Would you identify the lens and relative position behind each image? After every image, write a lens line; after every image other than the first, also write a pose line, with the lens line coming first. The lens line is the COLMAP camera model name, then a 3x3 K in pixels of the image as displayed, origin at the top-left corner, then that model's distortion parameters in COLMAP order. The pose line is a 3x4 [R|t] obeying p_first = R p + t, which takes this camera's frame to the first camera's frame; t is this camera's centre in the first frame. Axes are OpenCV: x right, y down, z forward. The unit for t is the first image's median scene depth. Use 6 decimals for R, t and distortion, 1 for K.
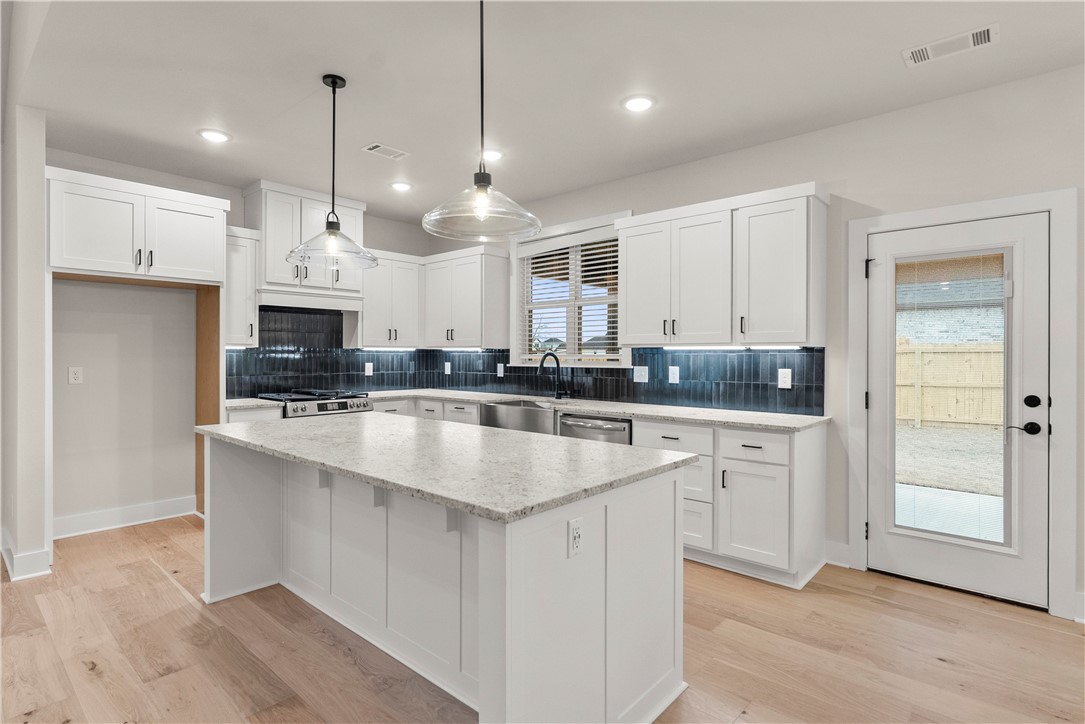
lens RADIAL K [[551.0, 0, 541.4], [0, 551.0, 355.3], [0, 0, 1]] dist [0.004016, -0.000299]
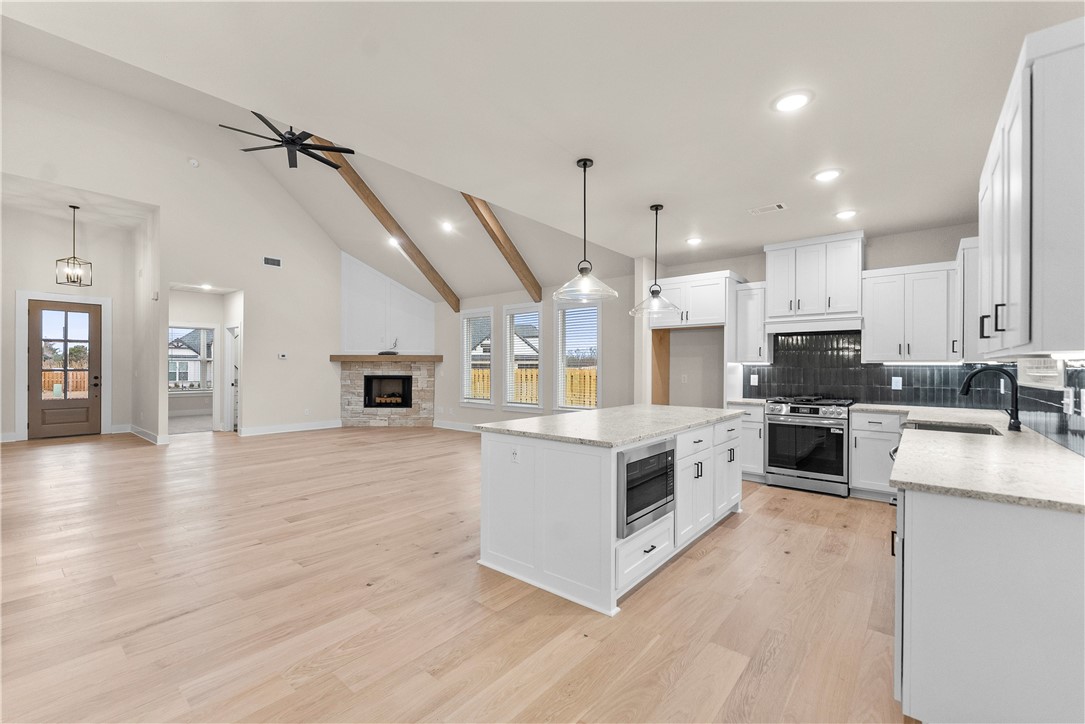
lens RADIAL K [[447.3, 0, 539.2], [0, 447.3, 366.9], [0, 0, 1]] dist [0.003737, -0.000024]
pose [[0.053974, -0.001752, -0.998541, 0.622849], [-0.004839, 0.999986, -0.002016, -0.000279], [0.998531, 0.004940, 0.053965, 0.365182]]
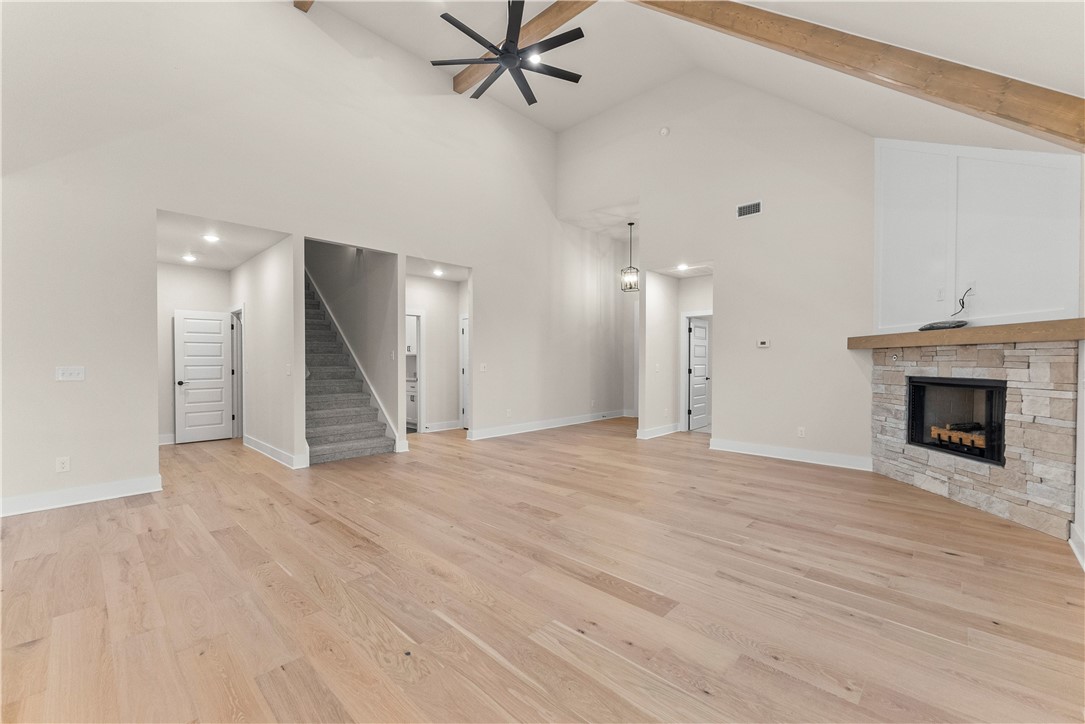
lens RADIAL K [[447.3, 0, 528.5], [0, 447.3, 364.3], [0, 0, 1]] dist [0.003737, -0.000024]
pose [[-0.999536, -0.003208, 0.030274, -0.746085], [-0.002907, 0.999946, 0.009982, 0.005344], [-0.030305, 0.009889, -0.999492, 0.696503]]
